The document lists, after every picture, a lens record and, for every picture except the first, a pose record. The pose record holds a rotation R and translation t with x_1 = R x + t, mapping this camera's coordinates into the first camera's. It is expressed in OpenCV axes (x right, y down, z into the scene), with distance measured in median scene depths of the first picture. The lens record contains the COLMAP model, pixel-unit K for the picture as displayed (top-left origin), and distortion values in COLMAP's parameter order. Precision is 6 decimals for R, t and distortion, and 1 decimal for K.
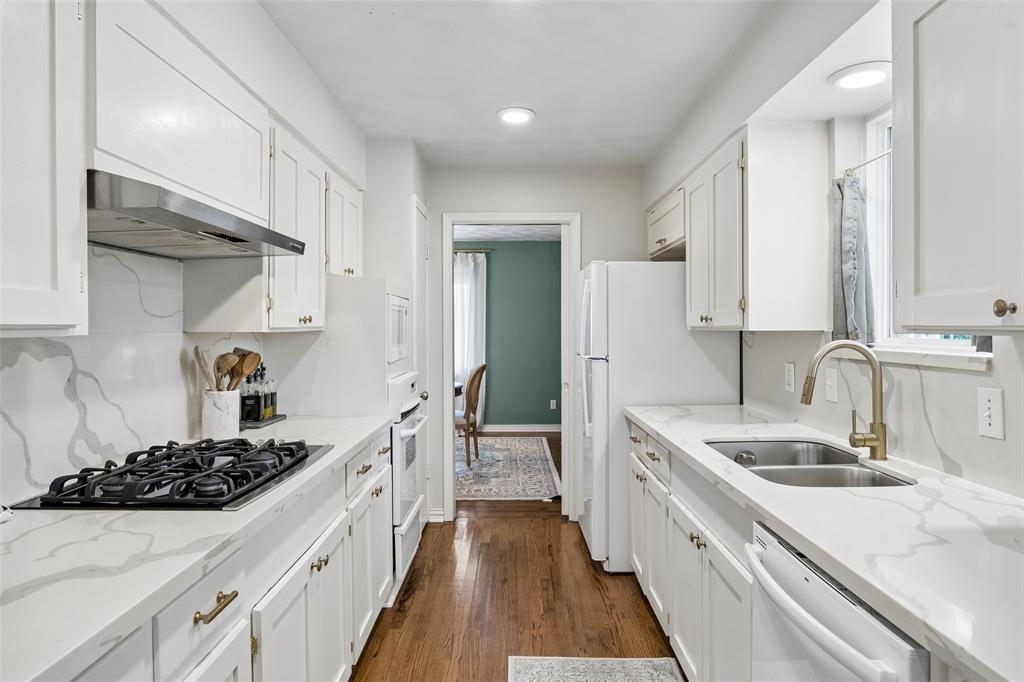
lens RADIAL K [[612.8, 0, 509.9], [0, 612.8, 348.7], [0, 0, 1]] dist [-0.006319, 0.001643]
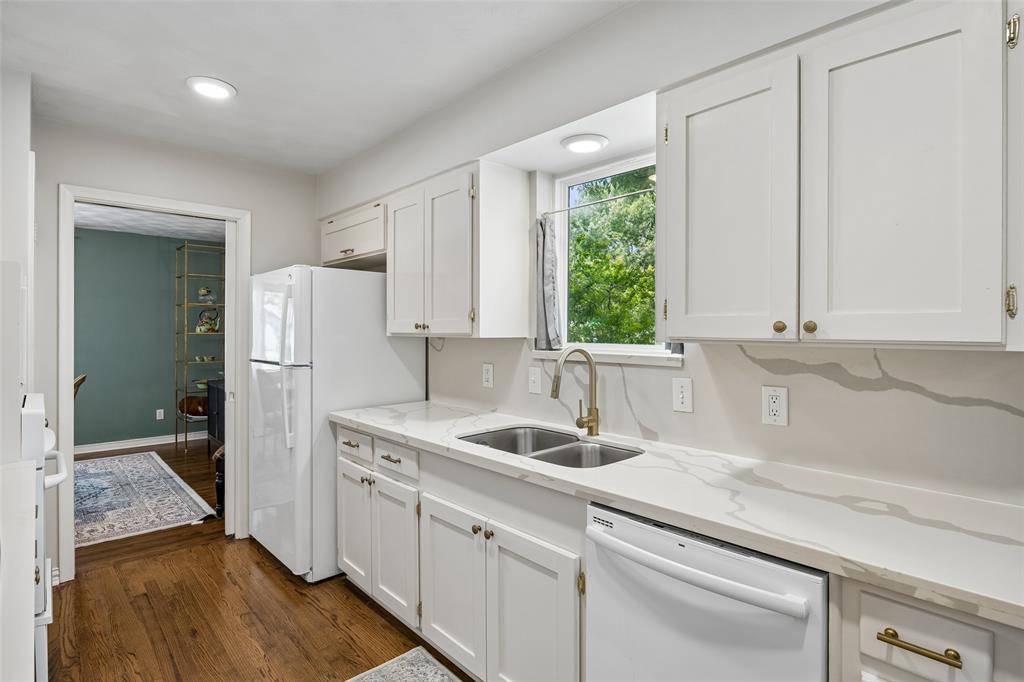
lens RADIAL K [[521.9, 0, 512.0], [0, 521.9, 341.0], [0, 0, 1]] dist [-0.004456, -0.000211]
pose [[0.733037, -0.007546, 0.680147, -0.190414], [0.016872, 0.999833, -0.007091, -0.012027], [-0.679980, 0.016674, 0.733041, 0.185994]]
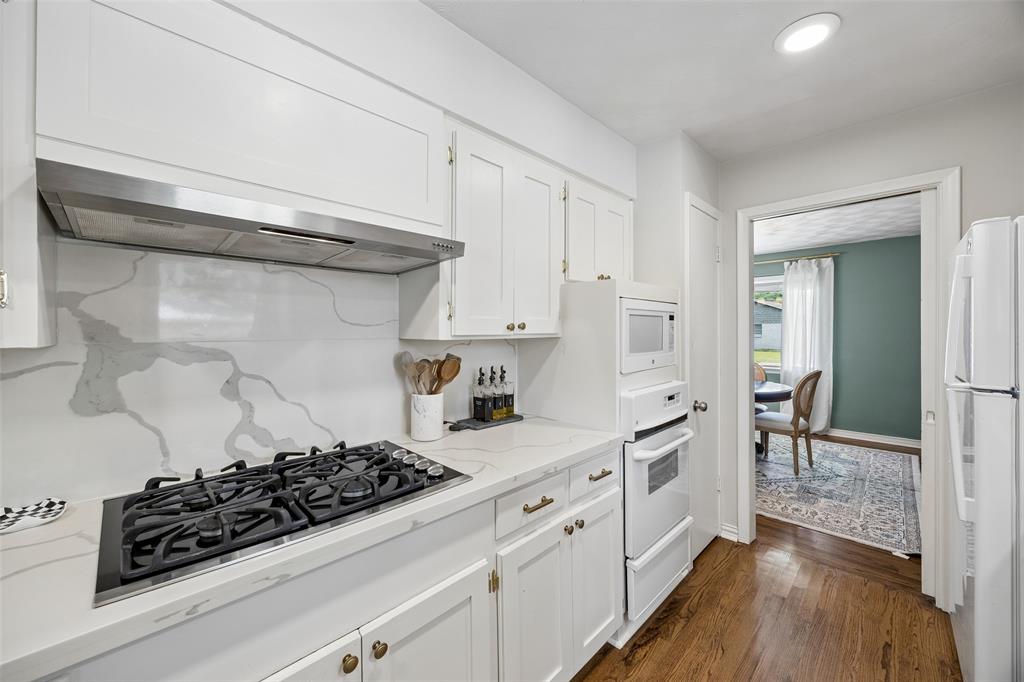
lens RADIAL K [[389.3, 0, 514.6], [0, 389.3, 332.7], [0, 0, 1]] dist [-0.001698, -0.000119]
pose [[0.712686, 0.004644, -0.701468, 0.090855], [-0.024231, 0.999544, -0.018001, -0.022465], [0.701065, 0.029827, 0.712474, 0.477464]]
